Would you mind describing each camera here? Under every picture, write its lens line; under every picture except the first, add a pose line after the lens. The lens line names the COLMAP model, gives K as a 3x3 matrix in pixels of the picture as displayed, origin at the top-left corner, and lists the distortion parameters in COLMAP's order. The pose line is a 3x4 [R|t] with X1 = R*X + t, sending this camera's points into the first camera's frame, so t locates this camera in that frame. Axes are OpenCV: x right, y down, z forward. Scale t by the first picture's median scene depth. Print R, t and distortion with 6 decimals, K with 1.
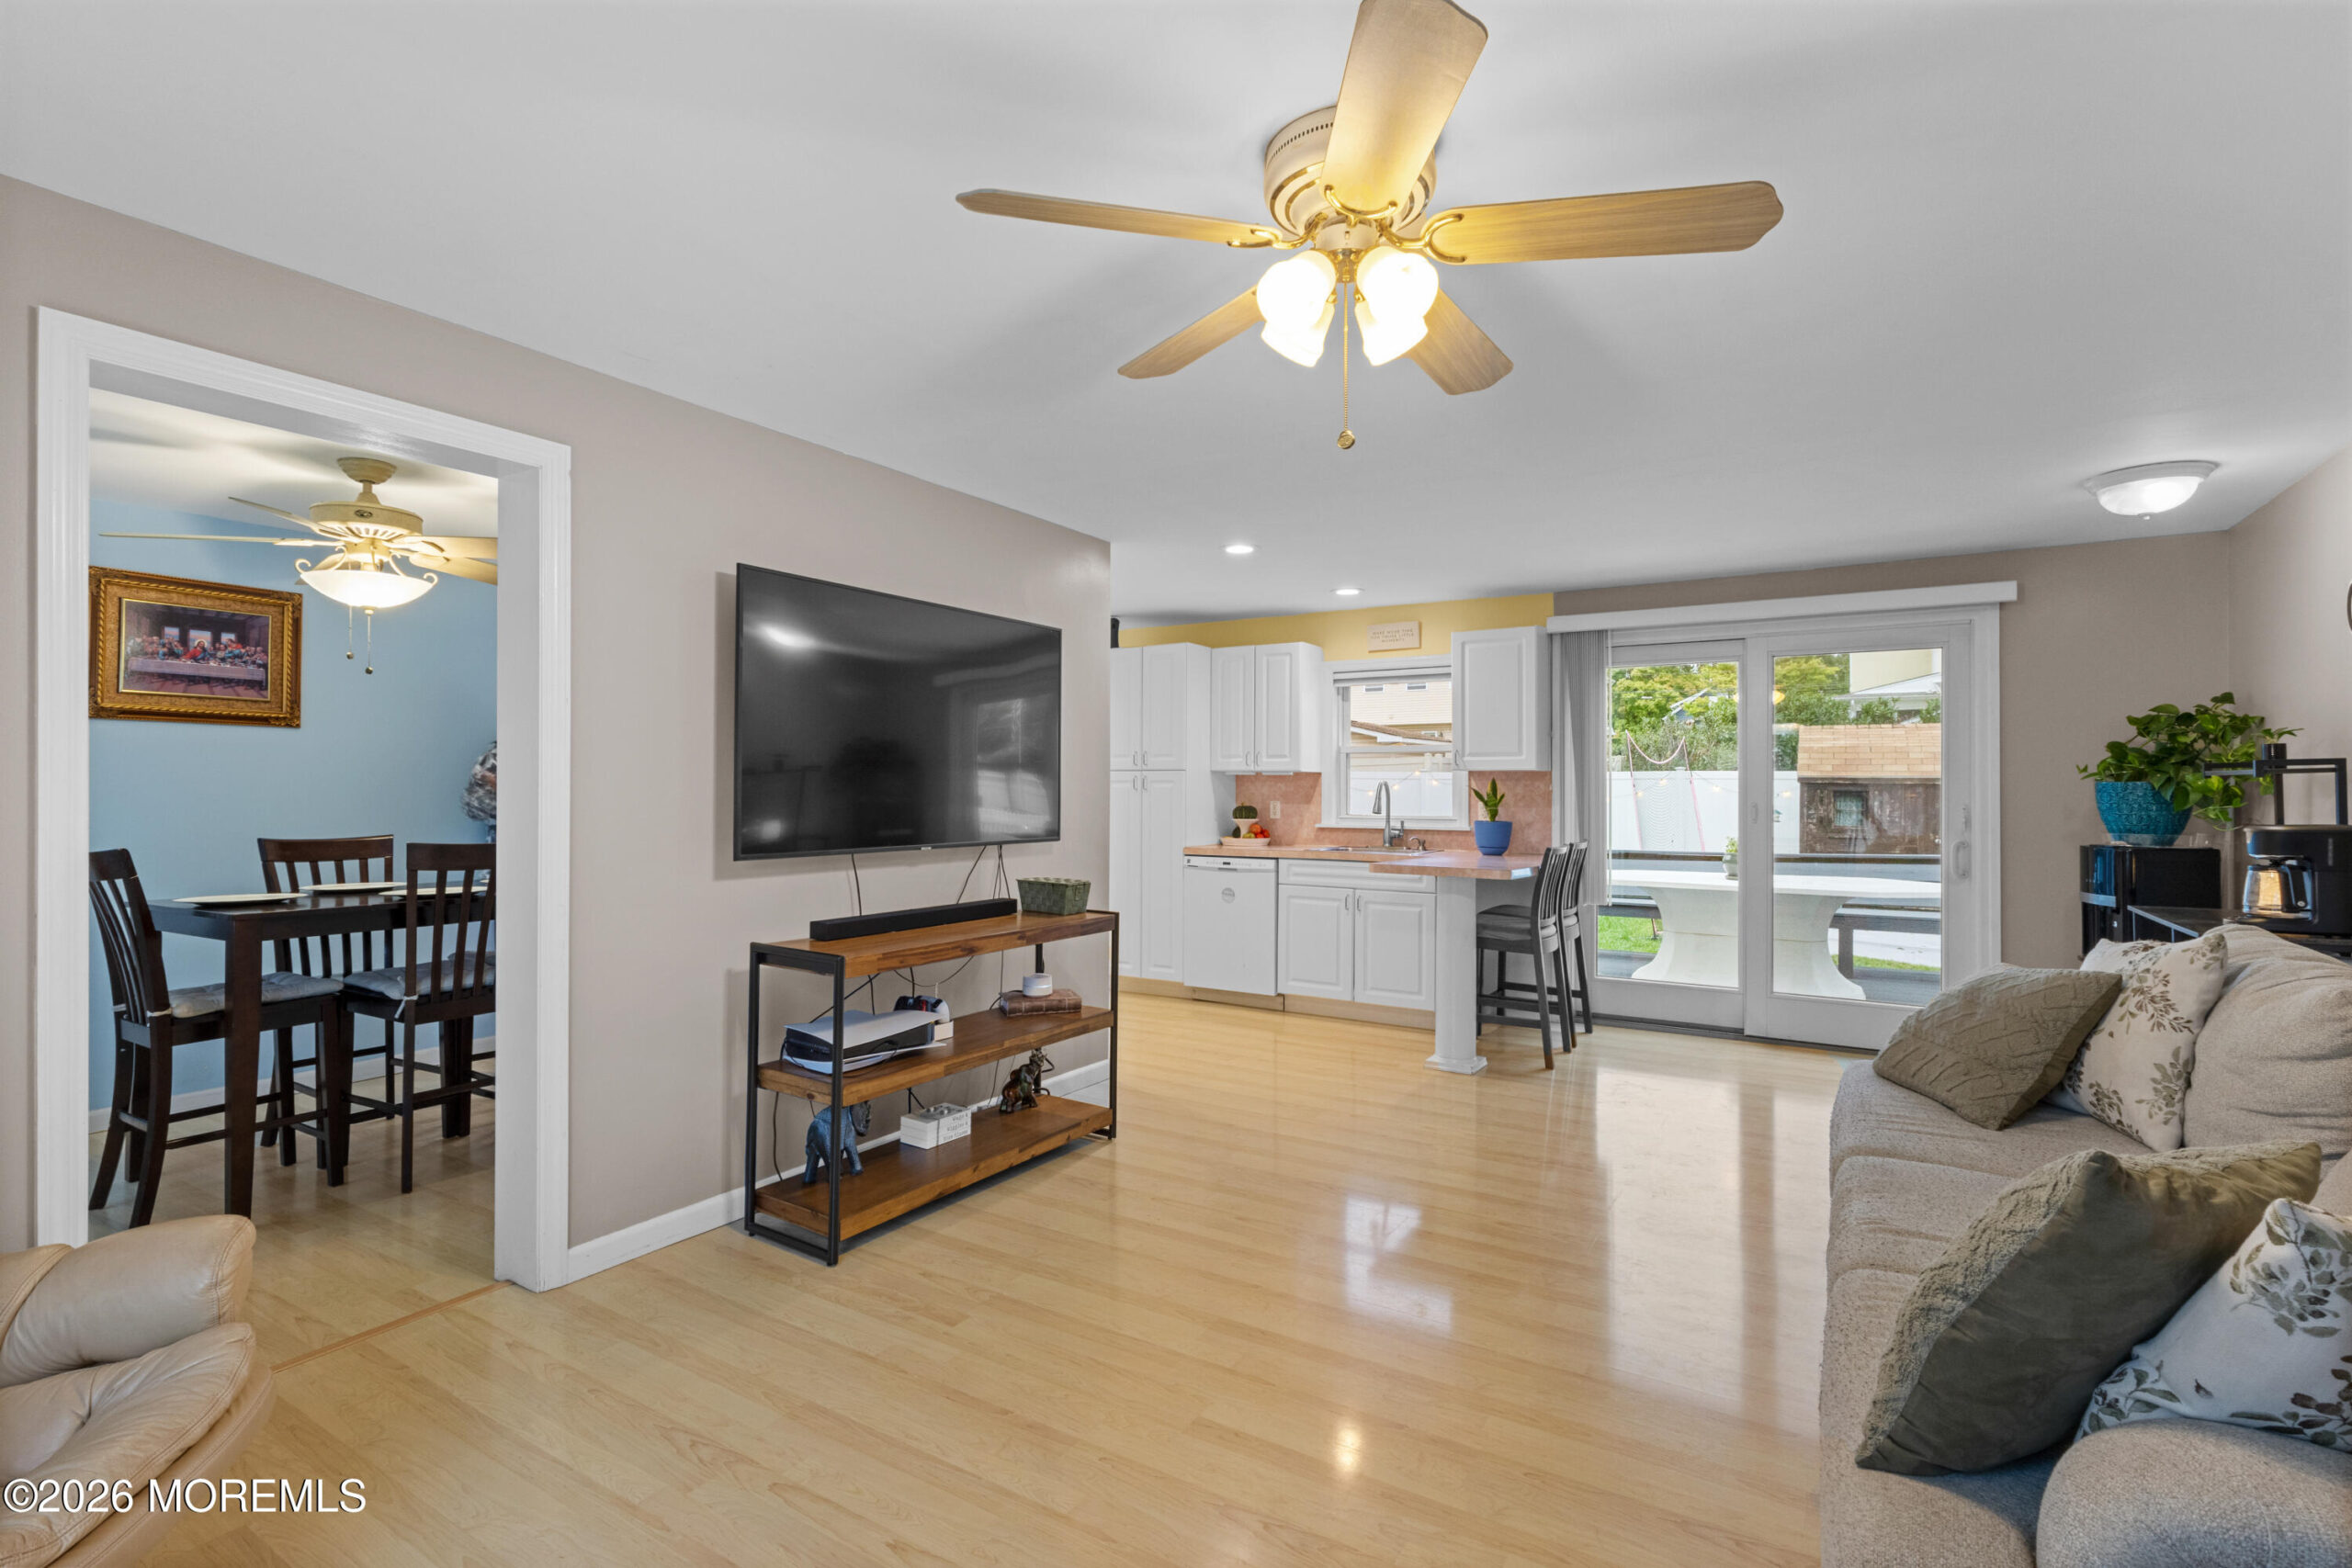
lens RADIAL K [[1087.3, 0, 1166.1], [0, 1087.3, 764.0], [0, 0, 1]] dist [-0.000657, -0.000200]
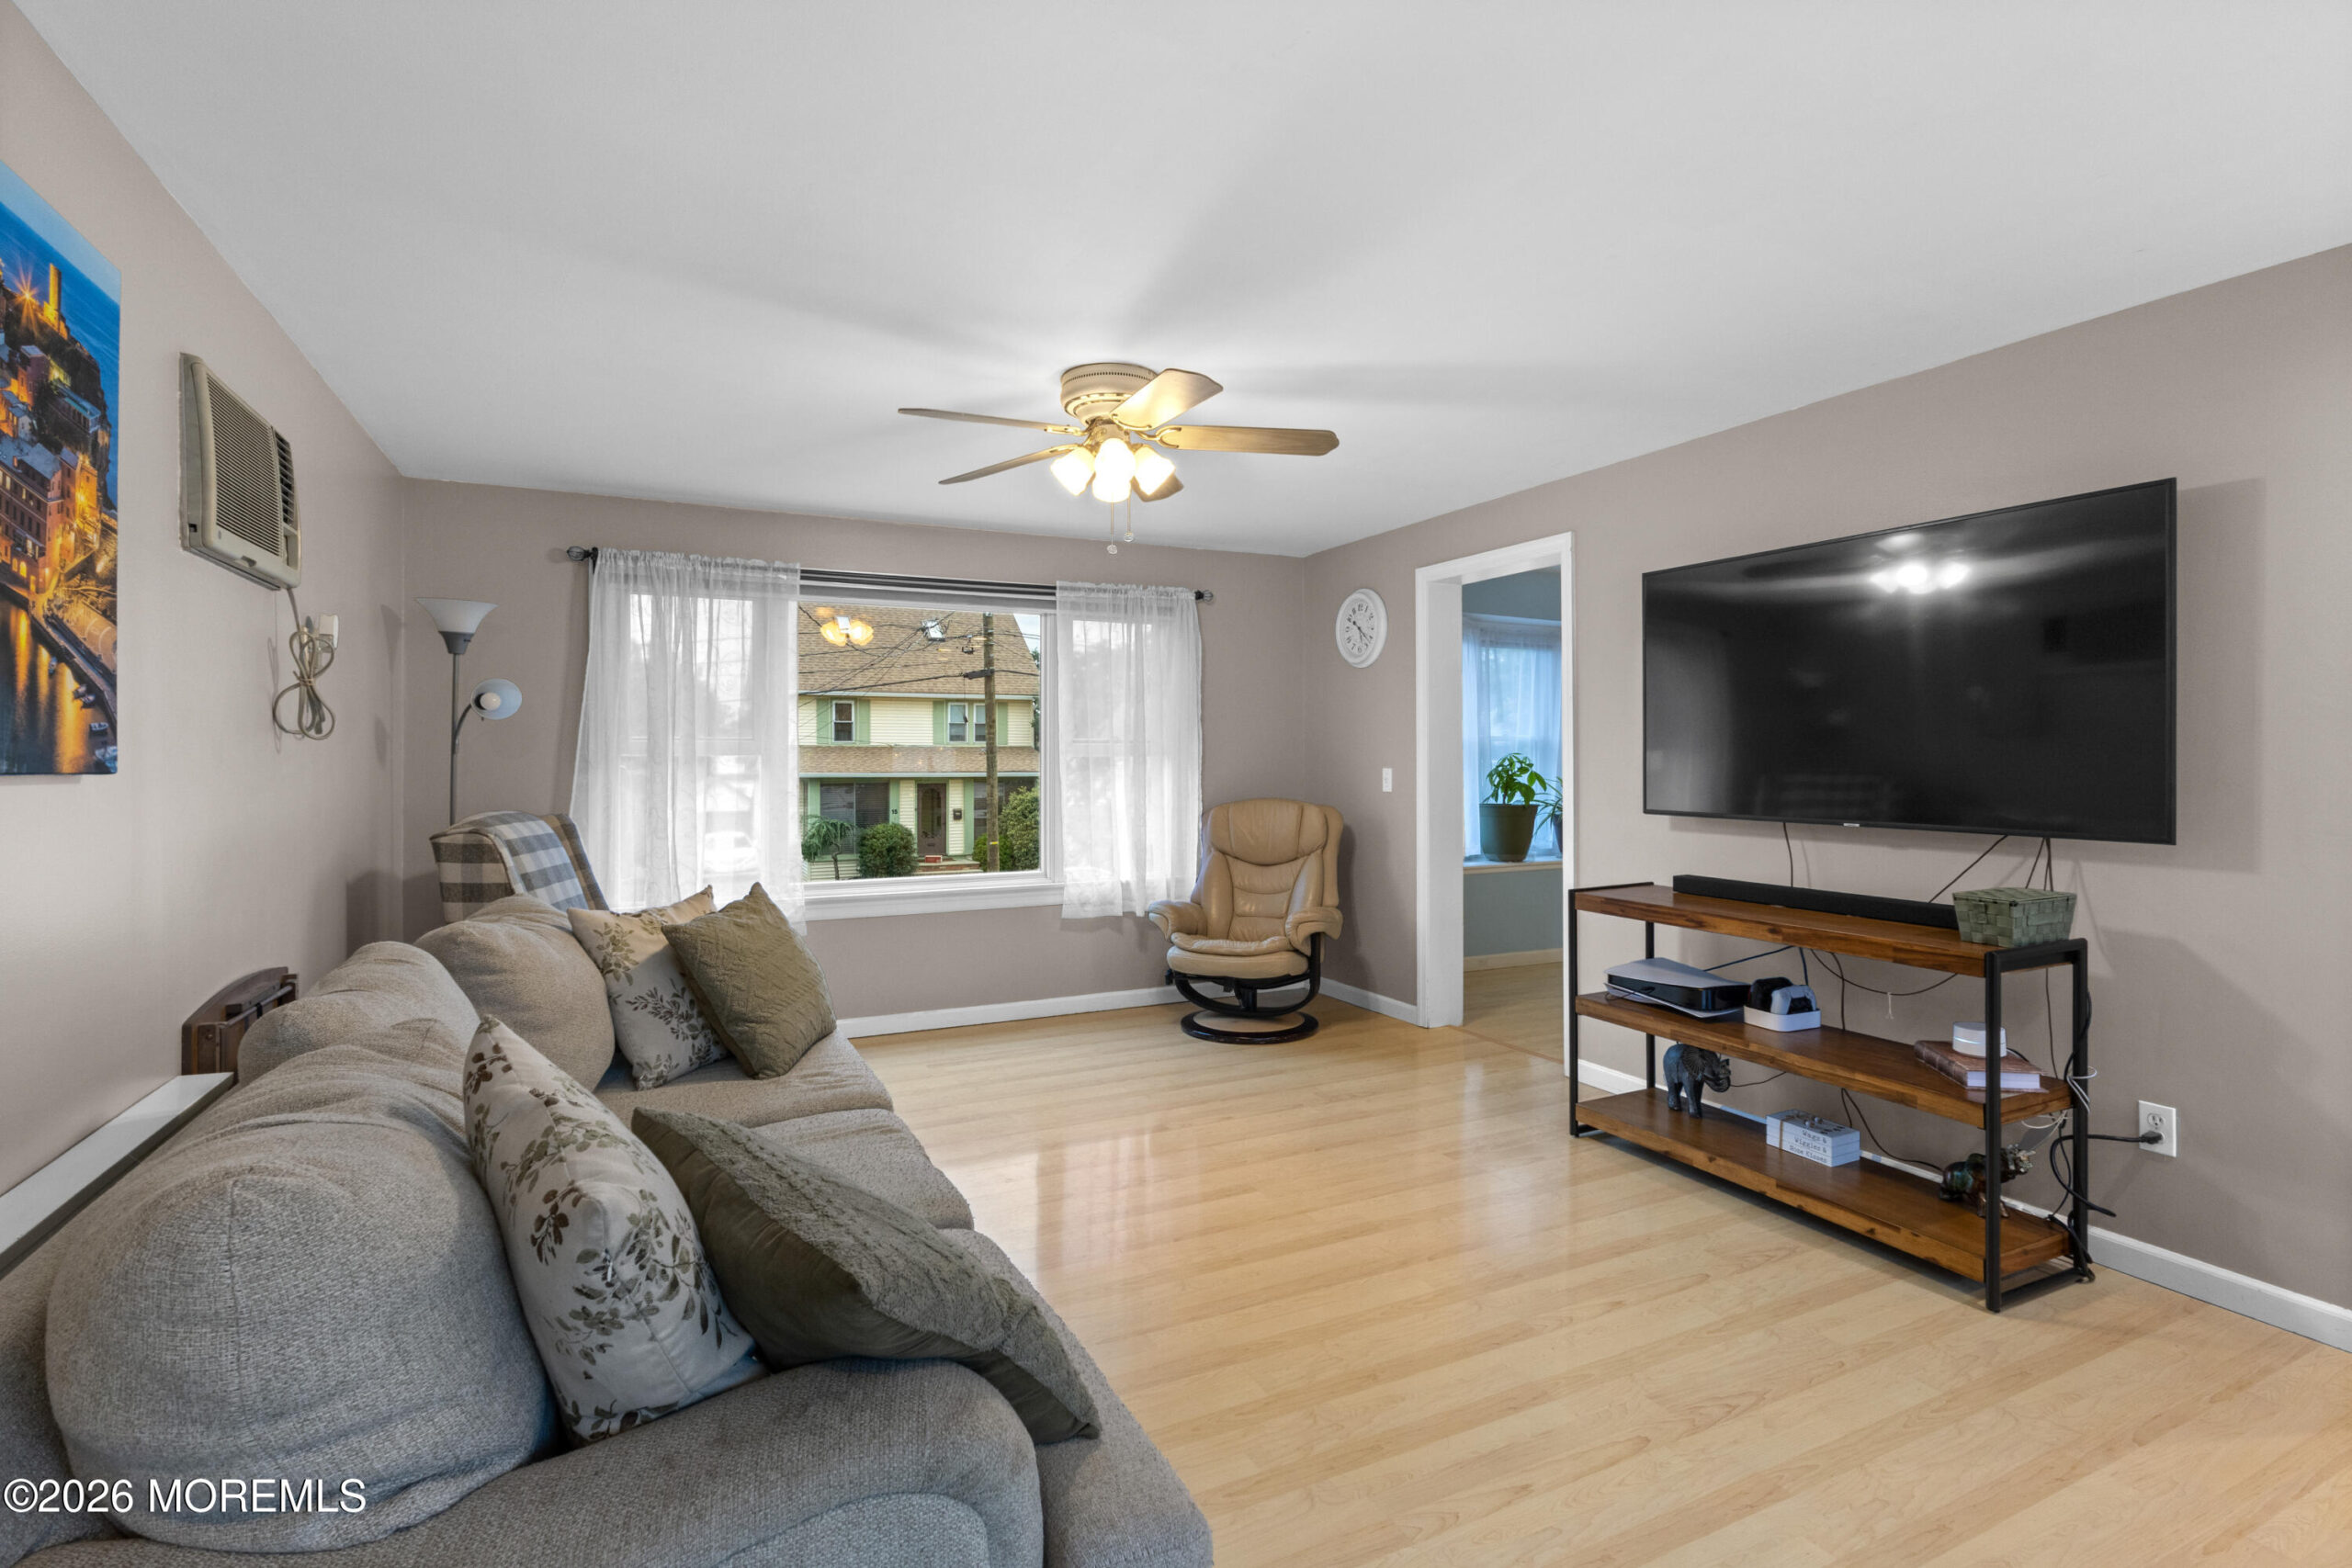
lens RADIAL K [[1087.3, 0, 1166.1], [0, 1087.3, 764.0], [0, 0, 1]] dist [-0.000657, -0.000200]
pose [[-0.531968, 0.003438, -0.846757, 0.843657], [0.021940, 0.999712, -0.009724, 0.028147], [0.846480, -0.023751, -0.531890, 1.074503]]
